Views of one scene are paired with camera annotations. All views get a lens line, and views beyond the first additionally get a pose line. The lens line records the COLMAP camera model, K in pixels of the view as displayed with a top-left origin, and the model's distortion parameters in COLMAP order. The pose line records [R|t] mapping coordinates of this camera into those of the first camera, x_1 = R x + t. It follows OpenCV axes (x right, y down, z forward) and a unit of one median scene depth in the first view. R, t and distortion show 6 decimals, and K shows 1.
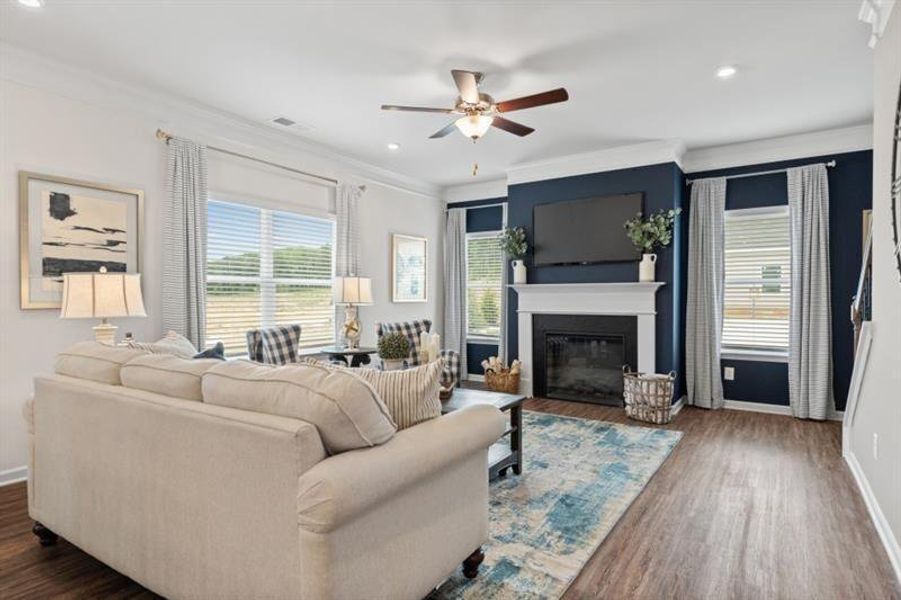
lens RADIAL K [[492.1, 0, 451.2], [0, 492.1, 301.4], [0, 0, 1]] dist [0.004814, -0.000165]
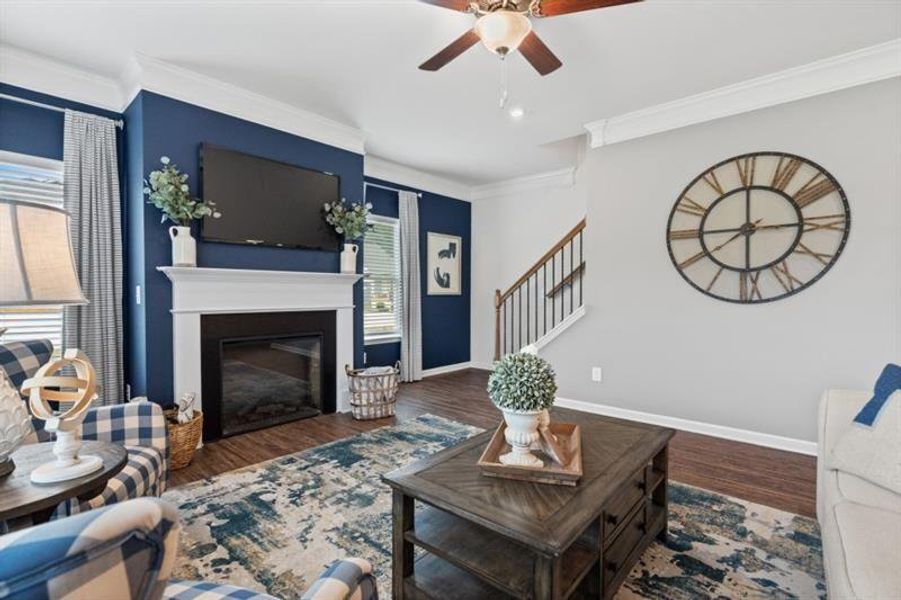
lens RADIAL K [[427.5, 0, 452.8], [0, 427.5, 296.1], [0, 0, 1]] dist [0.001184, 0.000418]
pose [[0.130570, -0.006237, 0.991419, -0.437868], [0.004864, 0.999972, 0.005651, 0.000313], [-0.991427, 0.004085, 0.130597, 0.780064]]
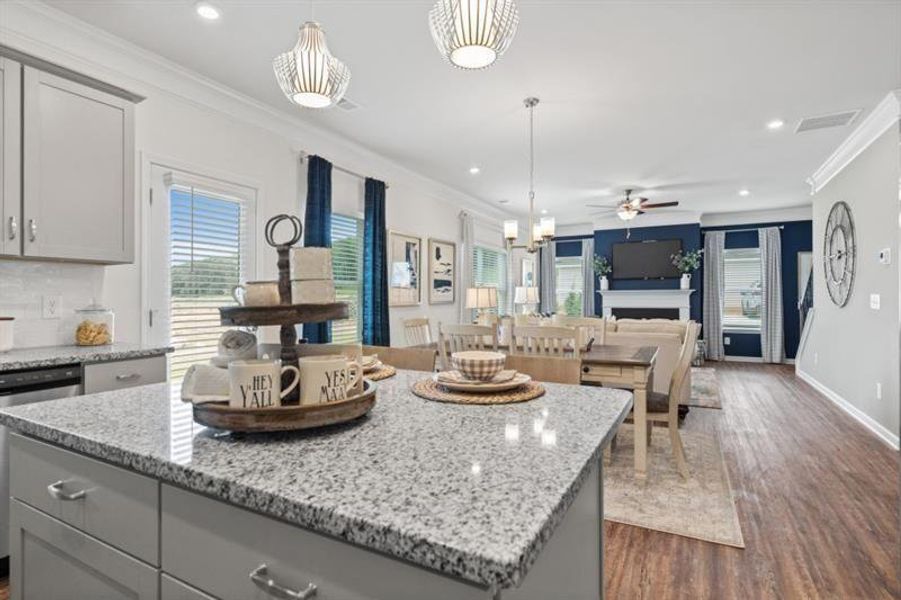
lens RADIAL K [[457.3, 0, 451.5], [0, 457.3, 294.3], [0, 0, 1]] dist [0.005340, 0.001640]
pose [[0.995580, -0.000930, 0.093911, -0.677639], [0.002568, 0.999847, -0.017330, 0.005200], [-0.093880, 0.017495, 0.995430, -0.646442]]
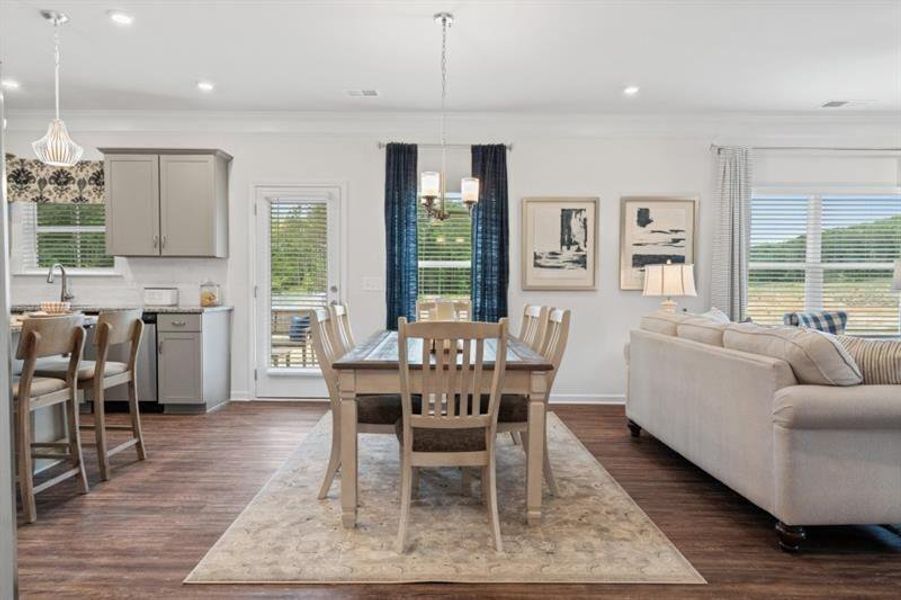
lens RADIAL K [[562.9, 0, 446.3], [0, 562.9, 301.9], [0, 0, 1]] dist [0.006871, 0.000450]
pose [[0.550182, 0.031446, -0.834453, 0.187183], [-0.013565, 0.999495, 0.028721, 0.007983], [0.834935, -0.004483, 0.550331, -0.268464]]
